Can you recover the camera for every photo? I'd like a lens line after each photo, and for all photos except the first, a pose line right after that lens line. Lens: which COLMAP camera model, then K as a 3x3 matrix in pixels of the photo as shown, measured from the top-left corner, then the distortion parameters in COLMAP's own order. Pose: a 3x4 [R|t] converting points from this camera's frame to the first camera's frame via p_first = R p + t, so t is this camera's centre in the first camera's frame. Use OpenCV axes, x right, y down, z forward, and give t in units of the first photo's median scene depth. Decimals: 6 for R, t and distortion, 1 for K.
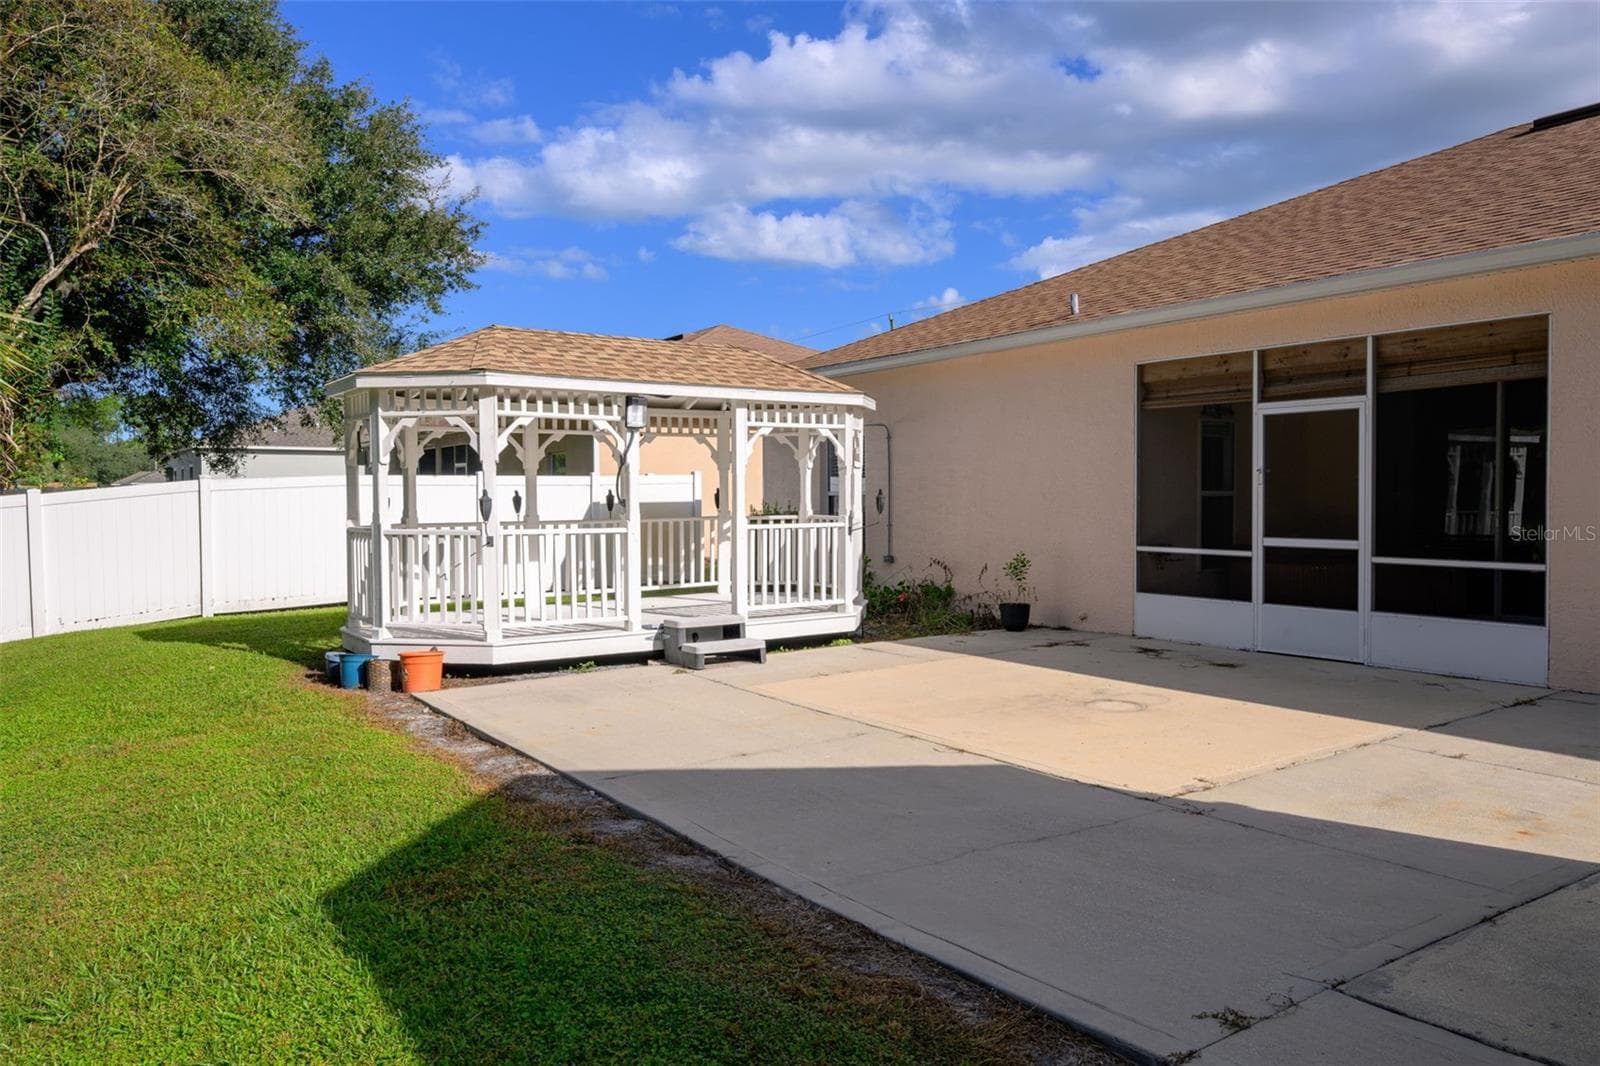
lens RADIAL K [[1071.1, 0, 800.0], [0, 1071.1, 533.0], [0, 0, 1]] dist [-0.000184, -0.000241]
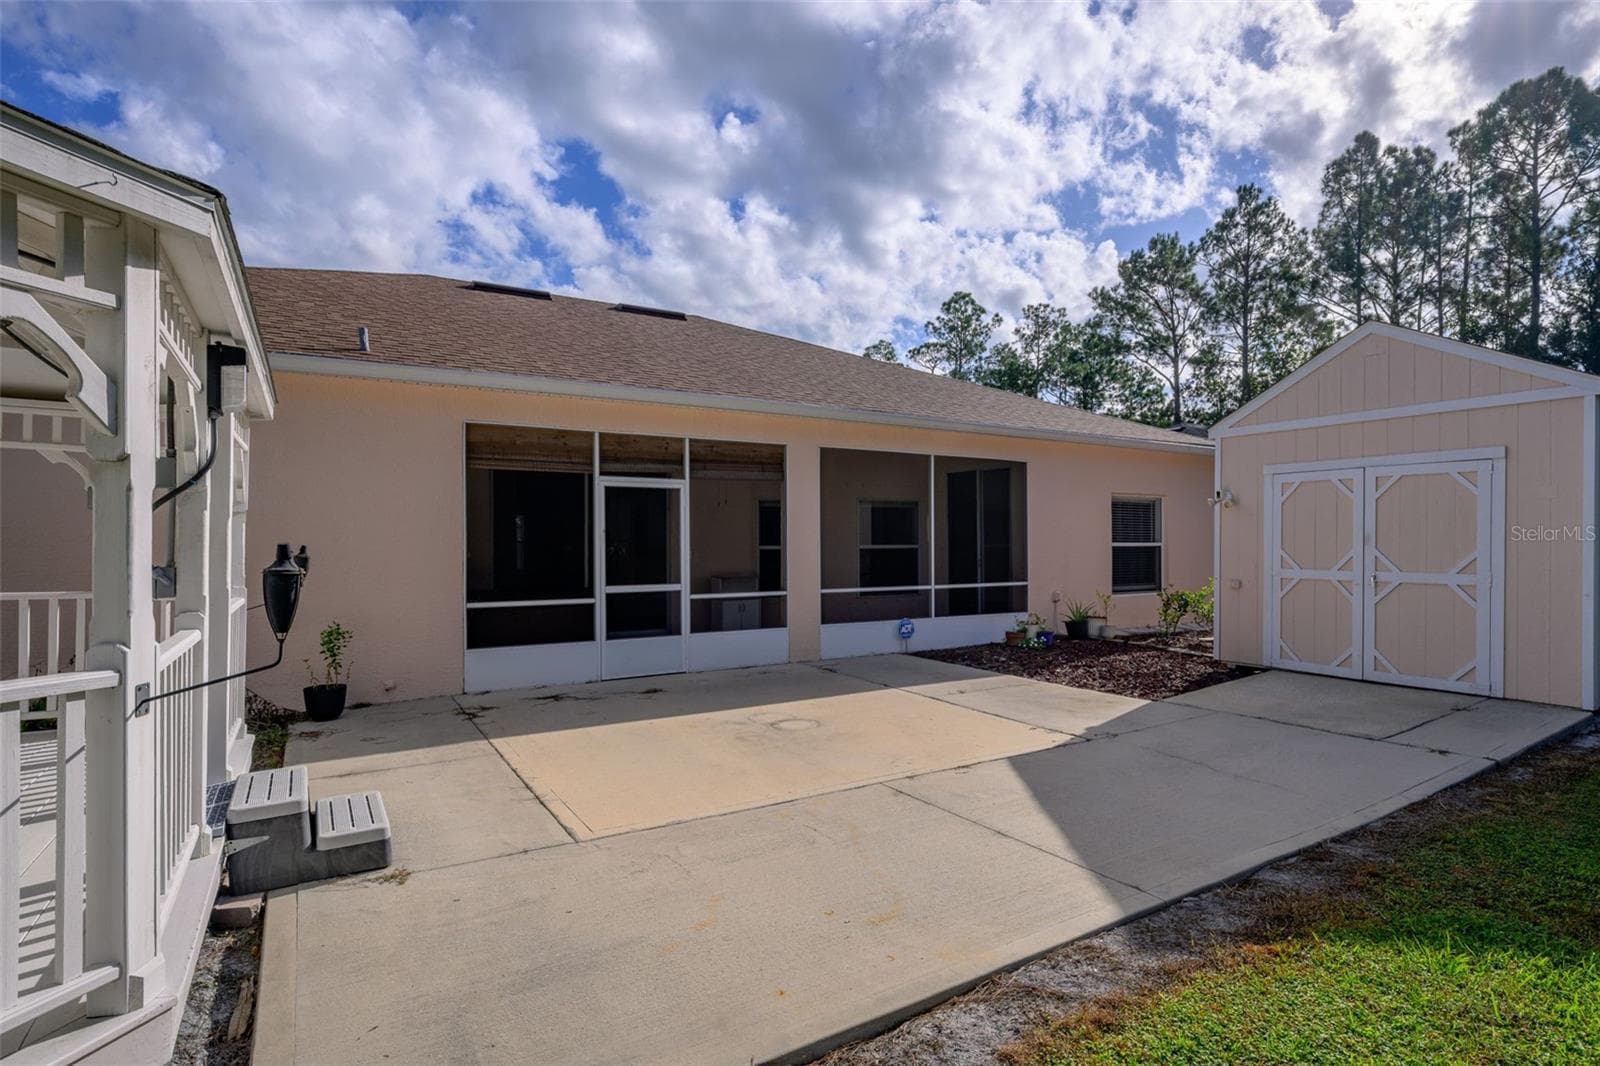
lens RADIAL K [[833.2, 0, 800.0], [0, 833.2, 533.0], [0, 0, 1]] dist [-0.003454, -0.000497]
pose [[0.057598, 0.019588, 0.998148, -0.519666], [0.043963, 0.998788, -0.022137, -0.026286], [-0.997371, 0.045156, 0.056667, 0.748051]]
